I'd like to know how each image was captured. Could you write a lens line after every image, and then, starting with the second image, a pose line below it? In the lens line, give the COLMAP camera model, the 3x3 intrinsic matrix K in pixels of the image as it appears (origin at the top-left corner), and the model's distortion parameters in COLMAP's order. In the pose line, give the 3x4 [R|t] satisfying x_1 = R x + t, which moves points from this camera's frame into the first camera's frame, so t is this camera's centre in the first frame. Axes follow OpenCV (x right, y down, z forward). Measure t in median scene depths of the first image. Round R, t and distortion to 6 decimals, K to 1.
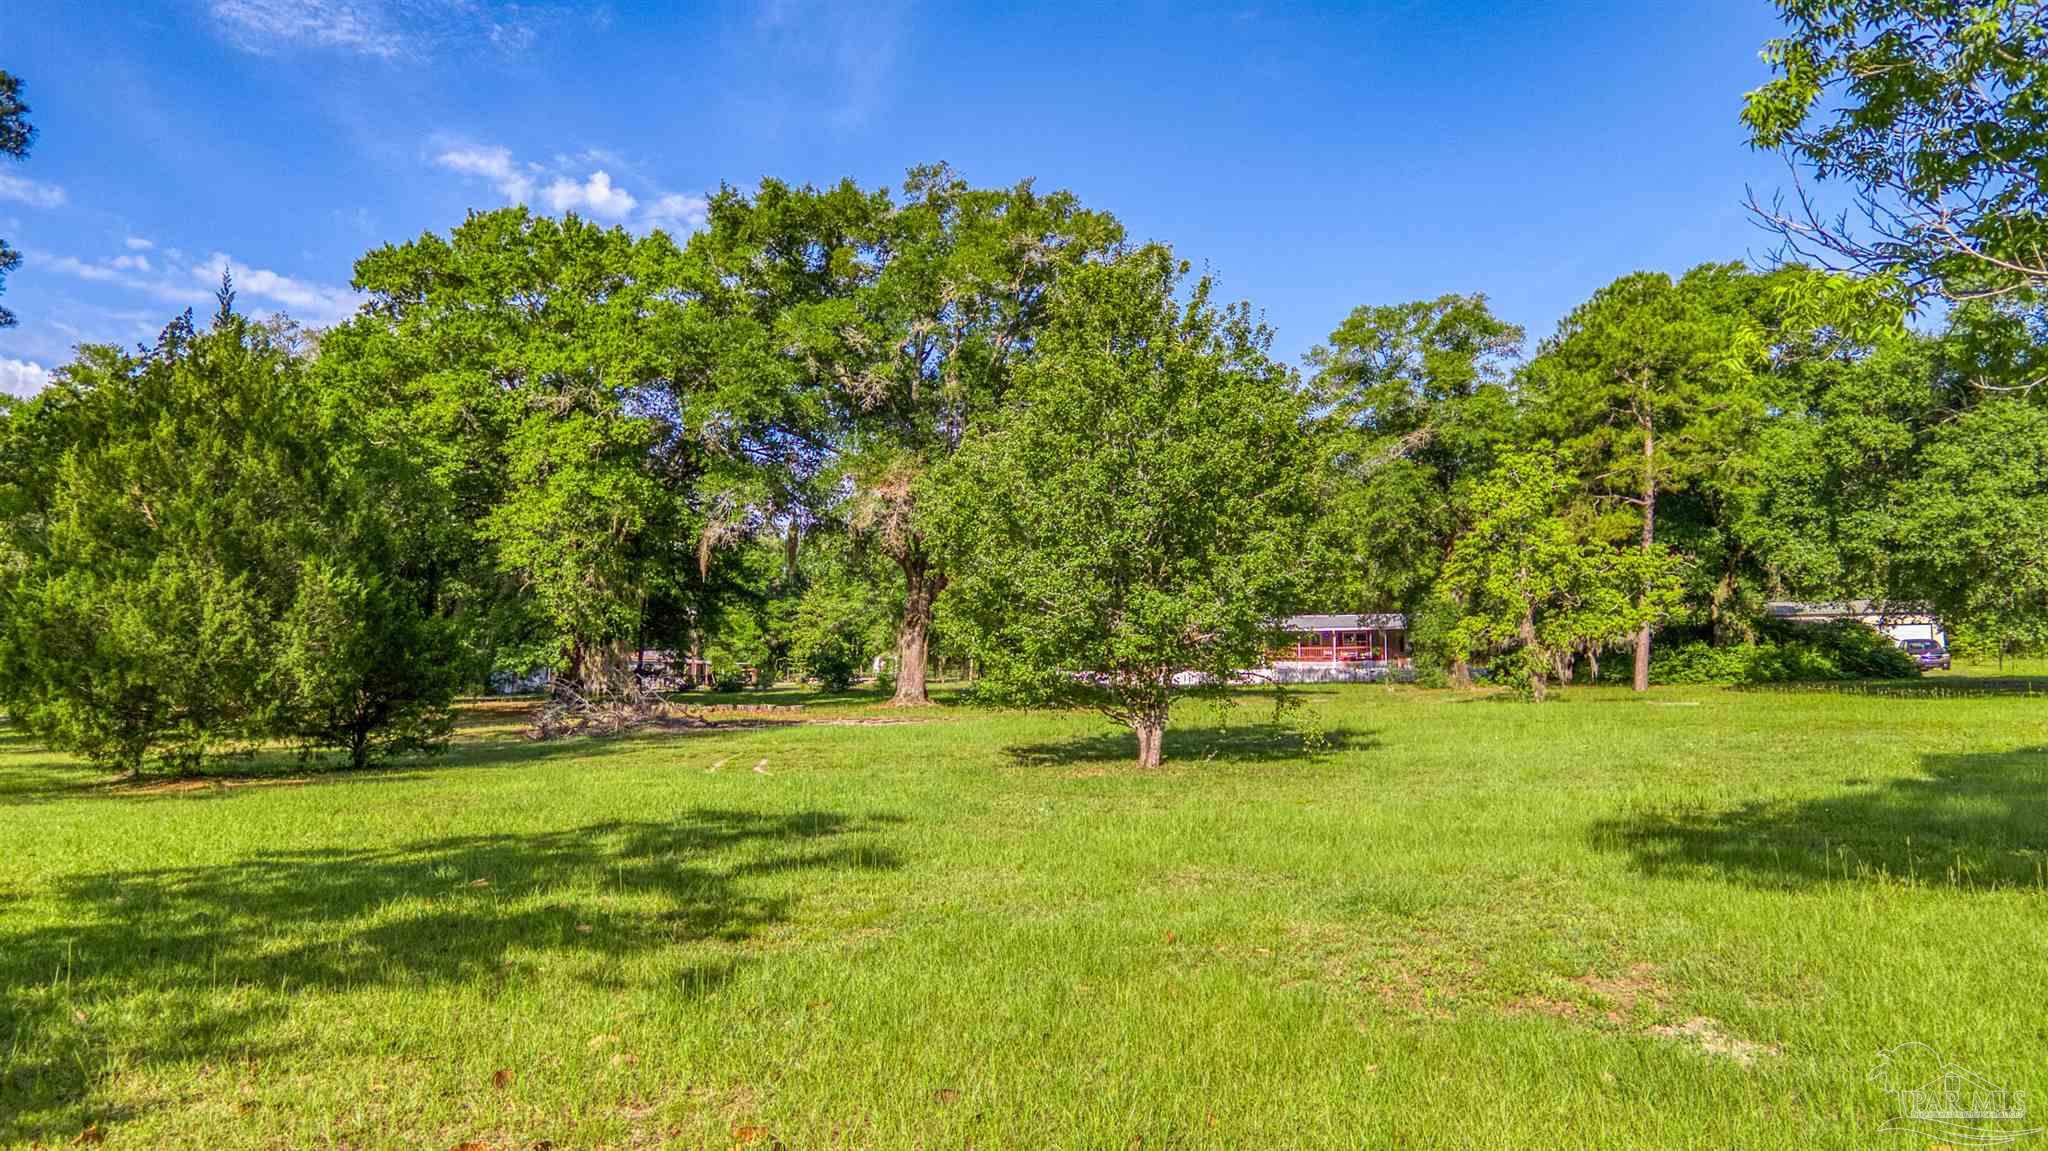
lens RADIAL K [[1504.3, 0, 1033.2], [0, 1504.3, 577.7], [0, 0, 1]] dist [0.091379, -0.061118]
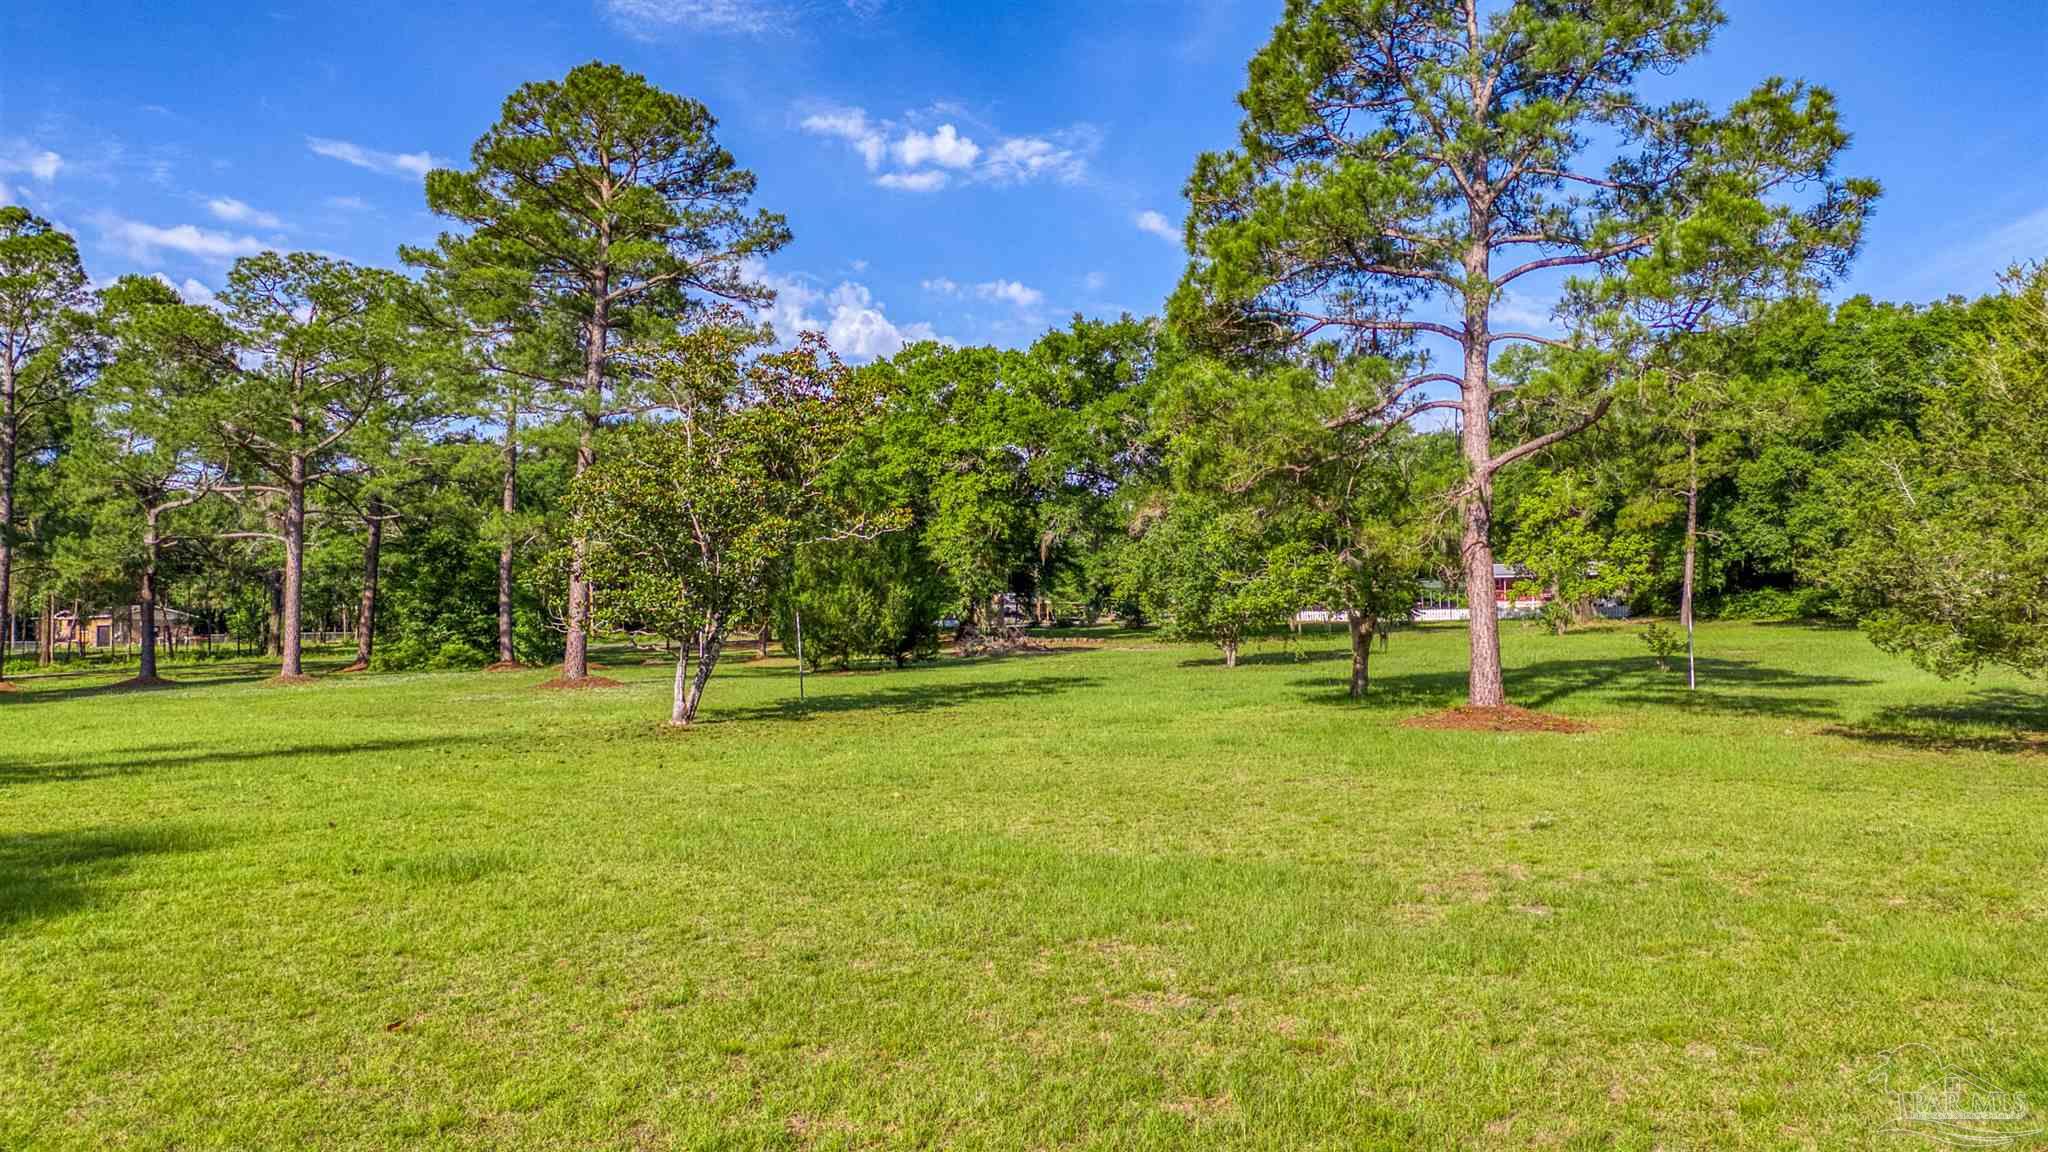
lens RADIAL K [[1504.3, 0, 1033.2], [0, 1504.3, 578.2], [0, 0, 1]] dist [0.091379, -0.061118]
pose [[0.974520, -0.011576, -0.224003, 0.146420], [0.022458, 0.998685, 0.046091, -0.060677], [0.223175, -0.049948, 0.973498, -0.637814]]
